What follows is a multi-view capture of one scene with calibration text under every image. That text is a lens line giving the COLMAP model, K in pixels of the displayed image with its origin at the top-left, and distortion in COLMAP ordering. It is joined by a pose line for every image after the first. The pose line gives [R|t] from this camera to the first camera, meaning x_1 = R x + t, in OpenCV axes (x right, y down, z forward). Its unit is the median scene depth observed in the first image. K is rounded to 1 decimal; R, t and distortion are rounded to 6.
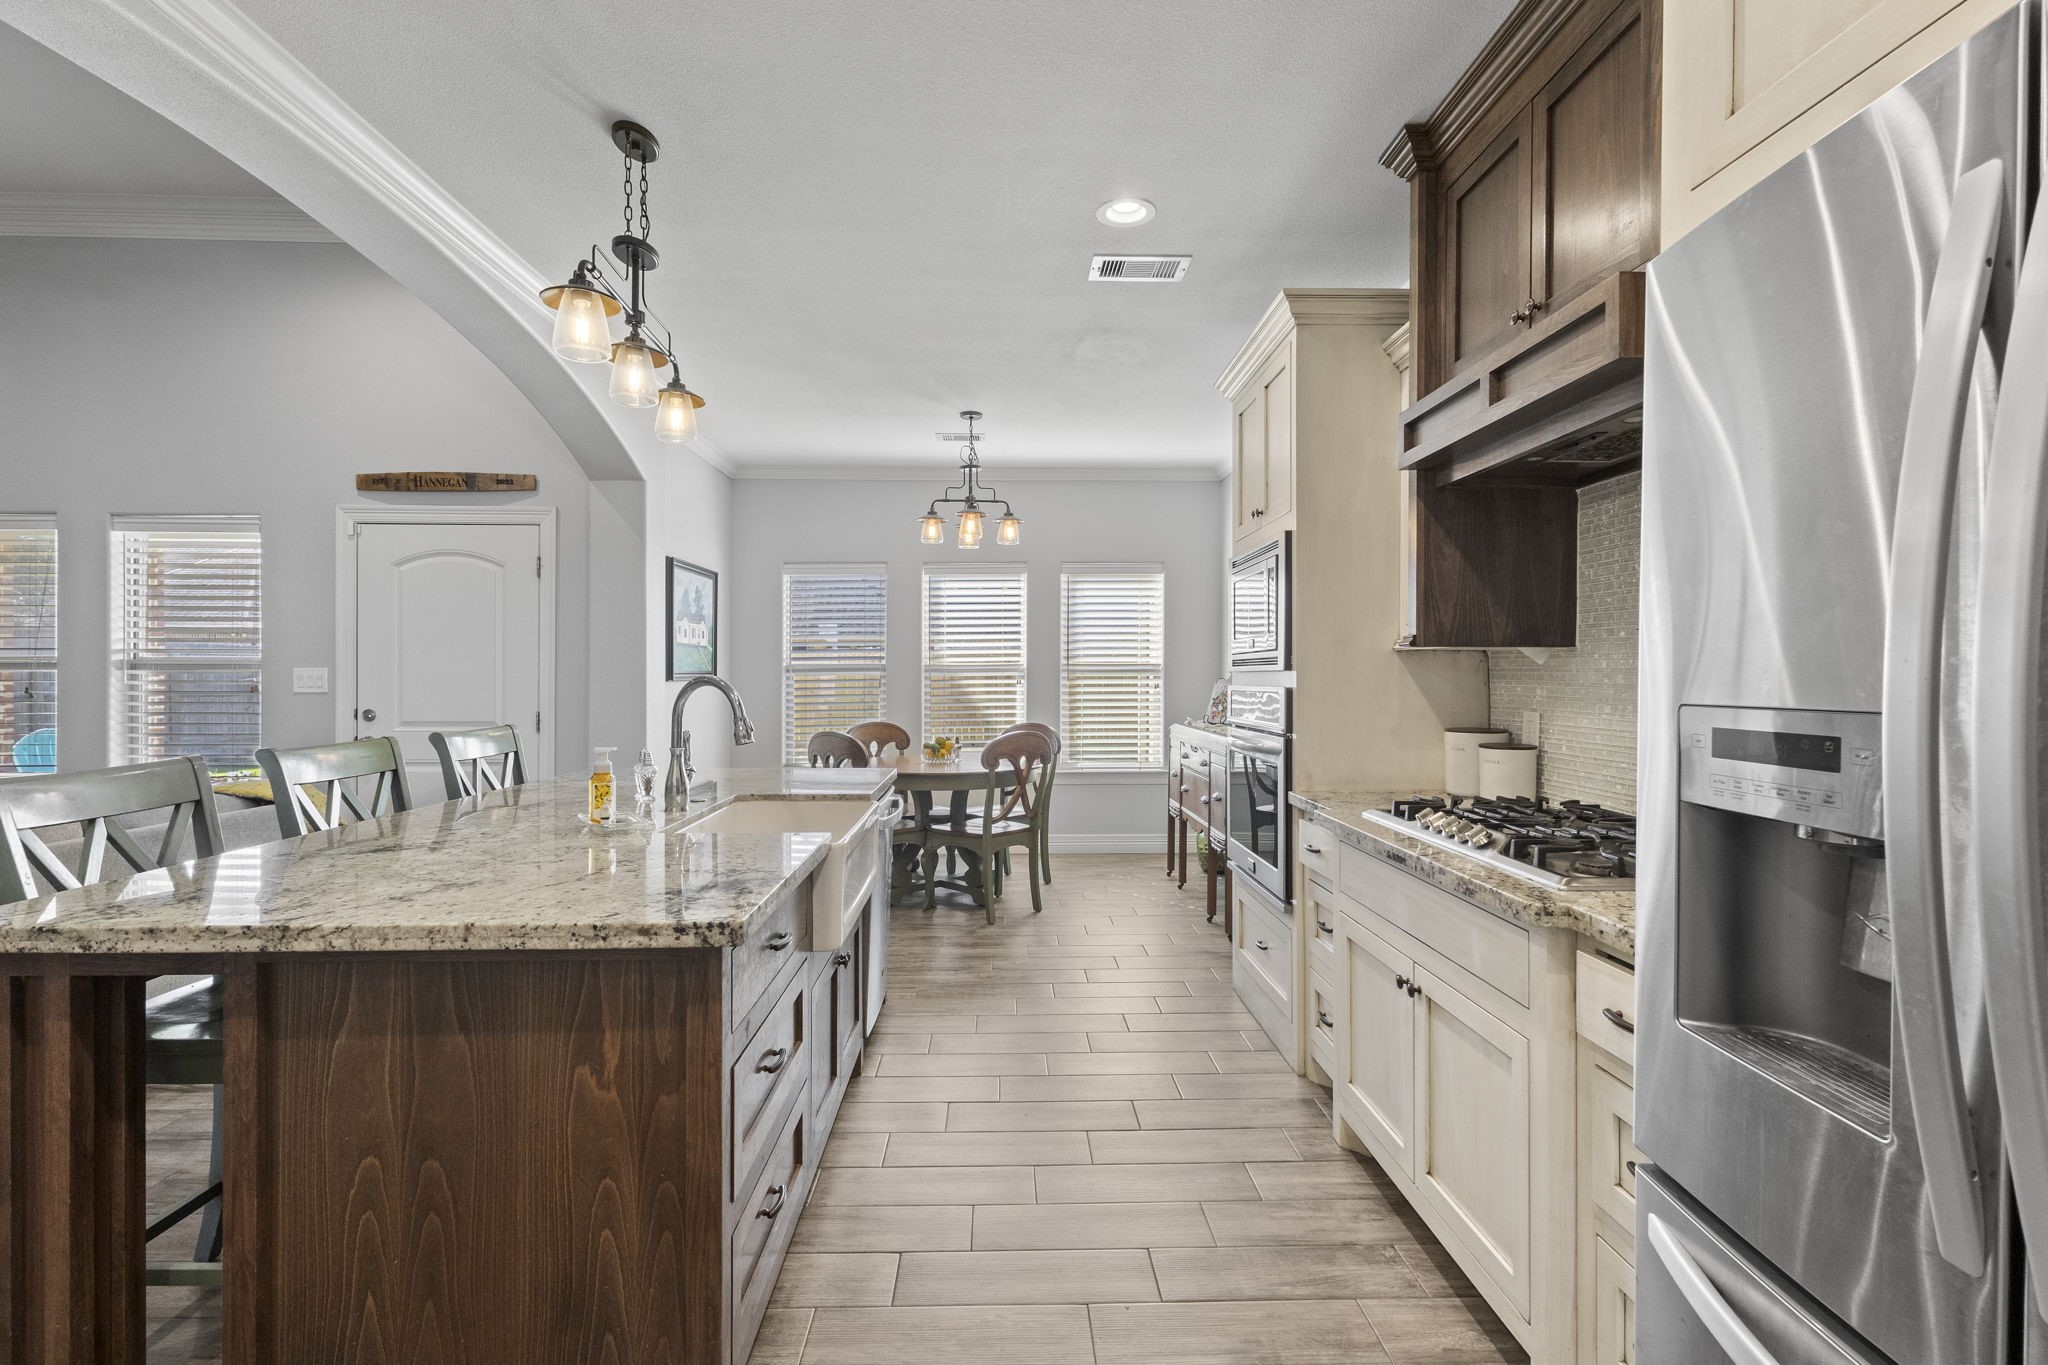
lens RADIAL K [[946.6, 0, 1015.5], [0, 946.6, 677.8], [0, 0, 1]] dist [0.004647, -0.001539]
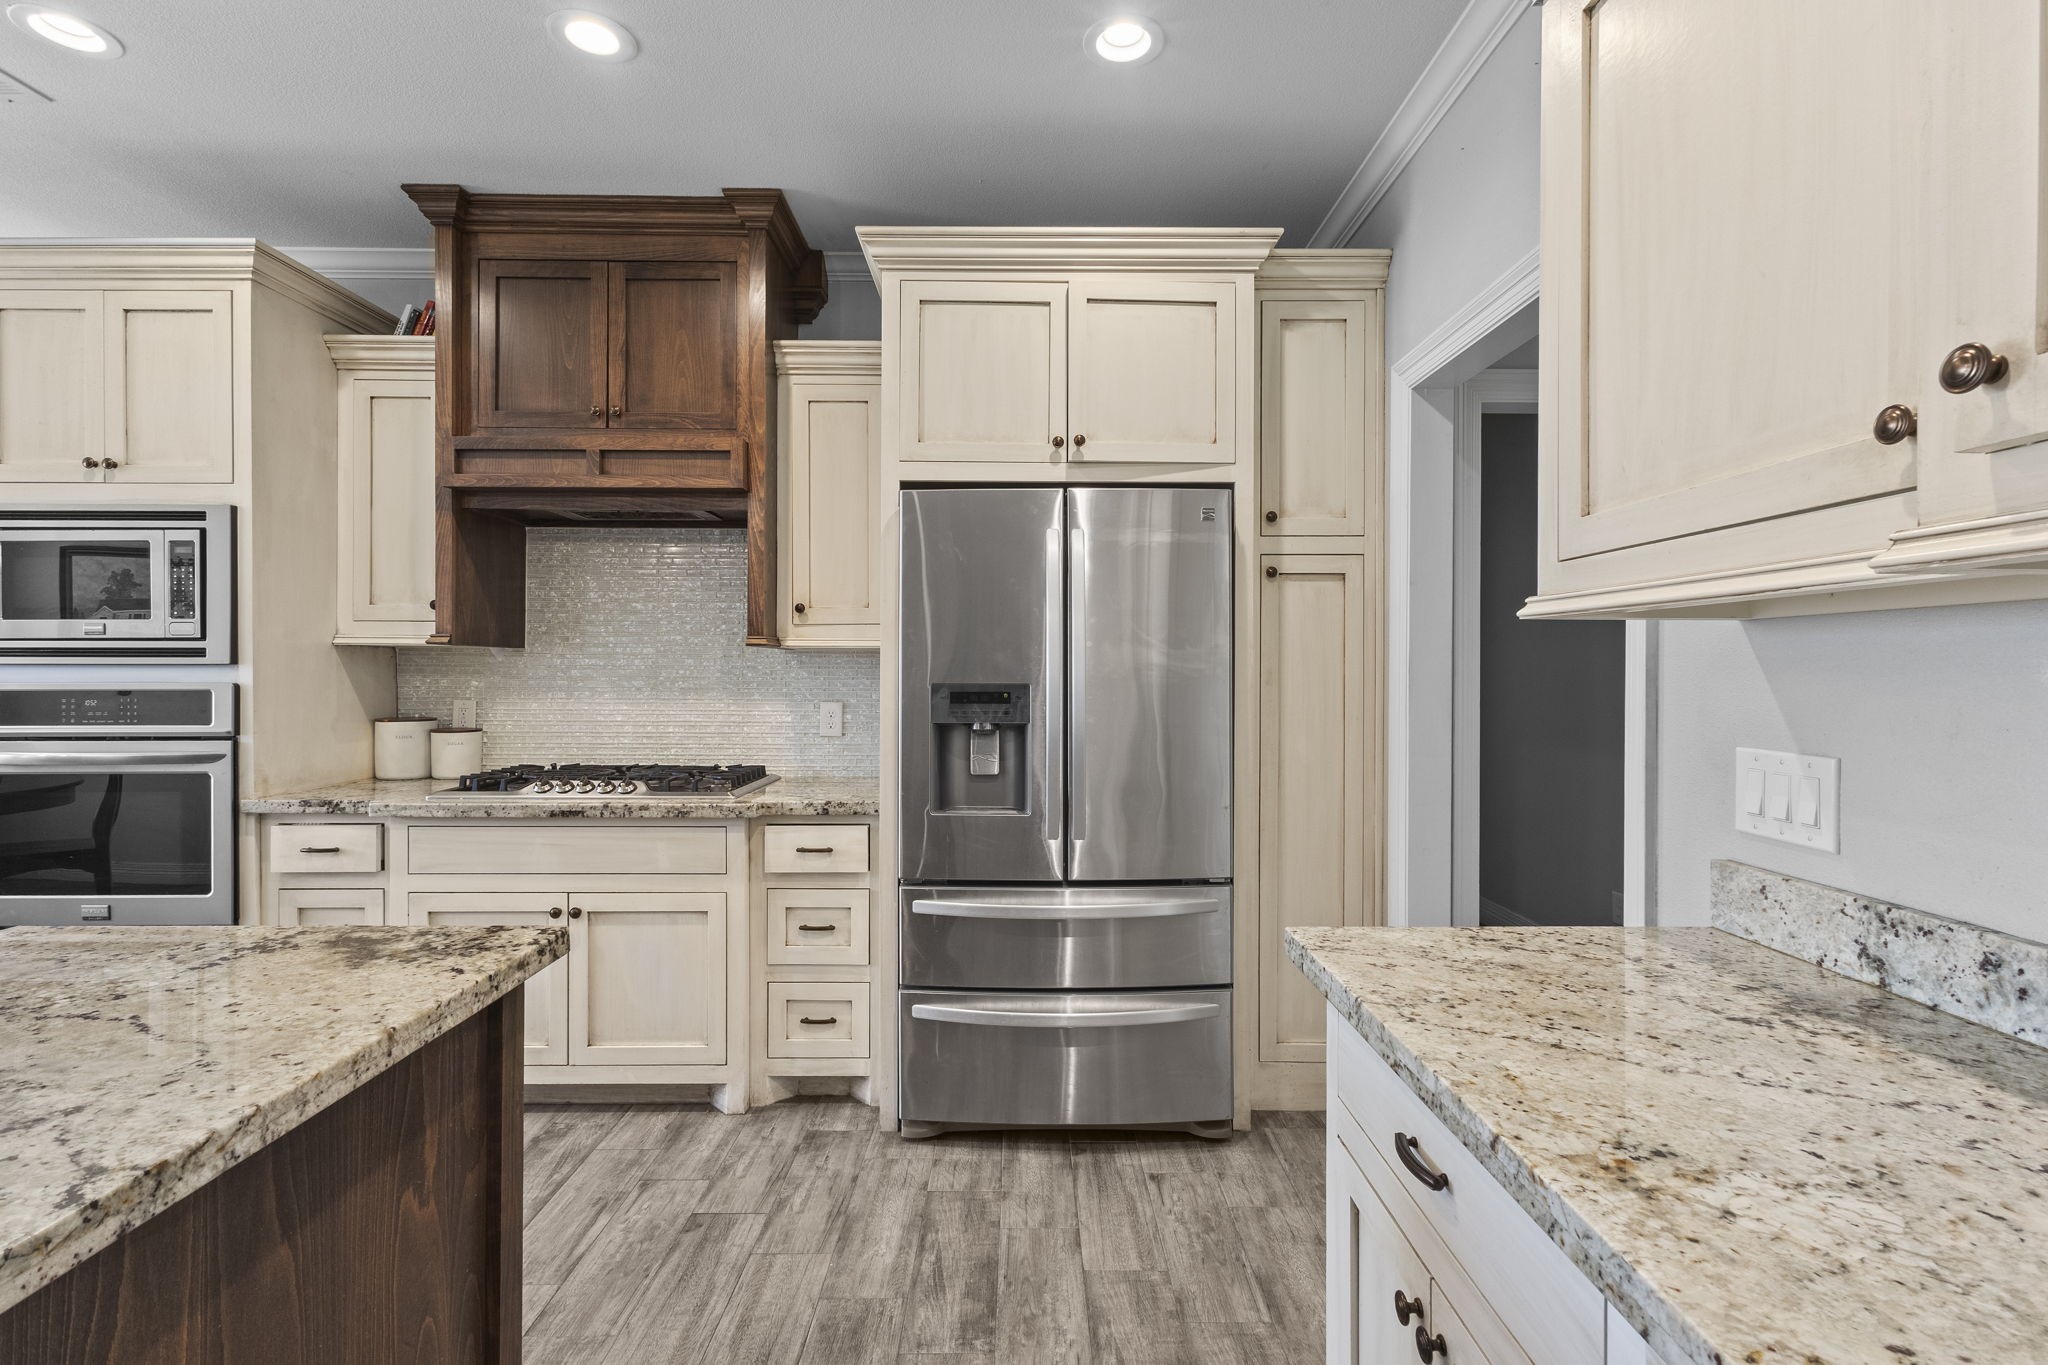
lens RADIAL K [[946.6, 0, 1028.6], [0, 946.6, 675.7], [0, 0, 1]] dist [0.004647, -0.001539]
pose [[0.014020, -0.005945, 0.999884, -0.562797], [-0.000917, 0.999982, 0.005959, -0.002608], [-0.999901, -0.001000, 0.014015, 0.230971]]
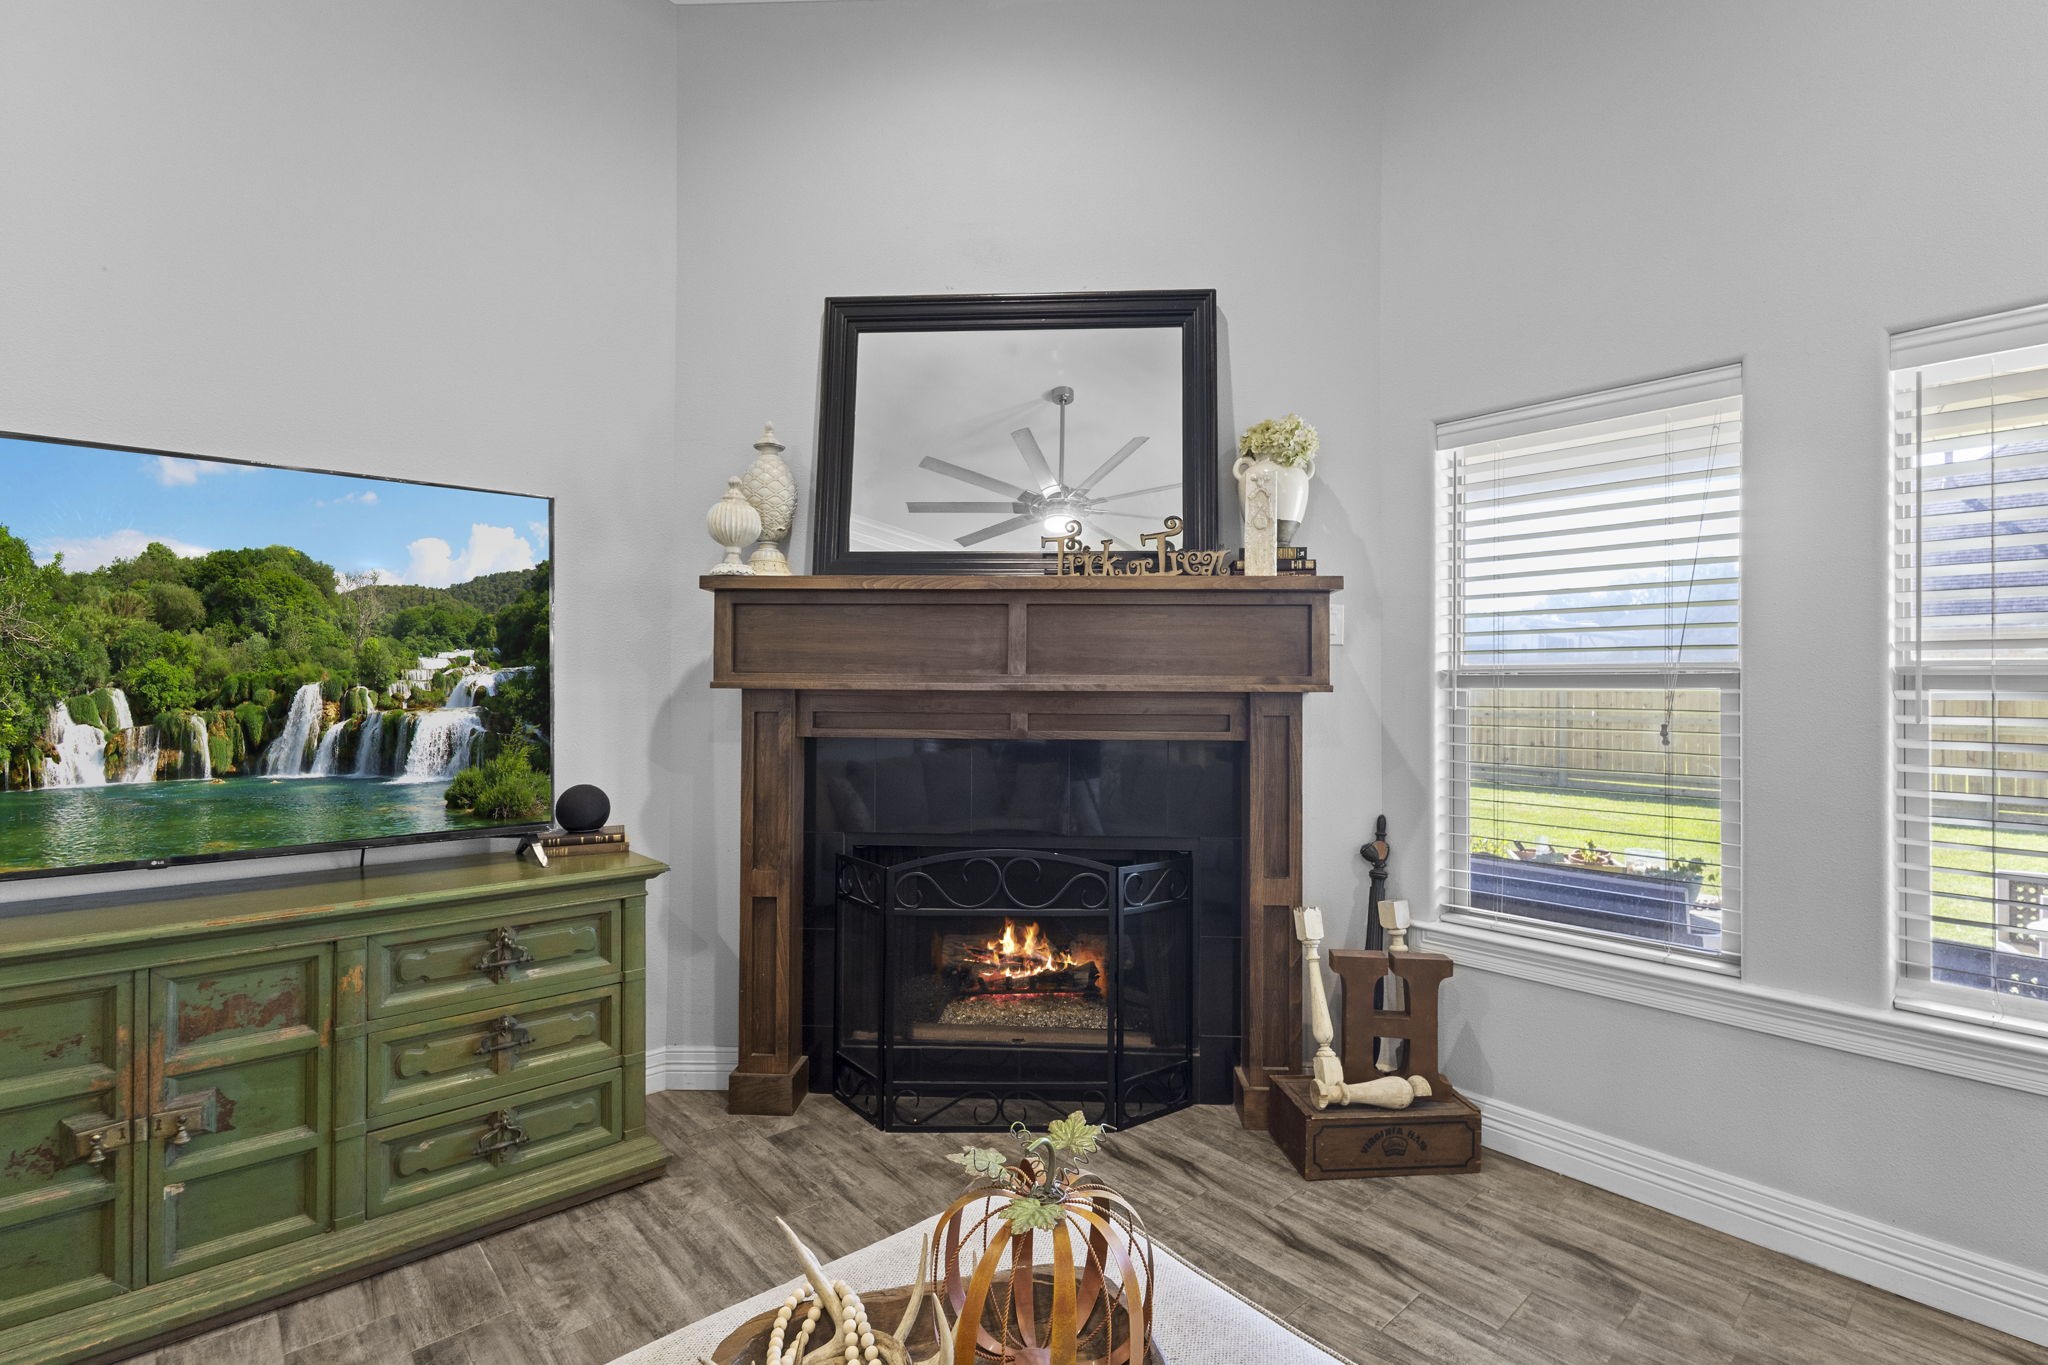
lens RADIAL K [[946.6, 0, 1042.2], [0, 946.6, 679.9], [0, 0, 1]] dist [0.004647, -0.001539]
pose [[0.660139, -0.002501, -0.751140, -1.325016], [-0.003500, 0.999973, -0.006406, -0.013070], [0.751136, 0.006857, 0.660112, 0.634042]]
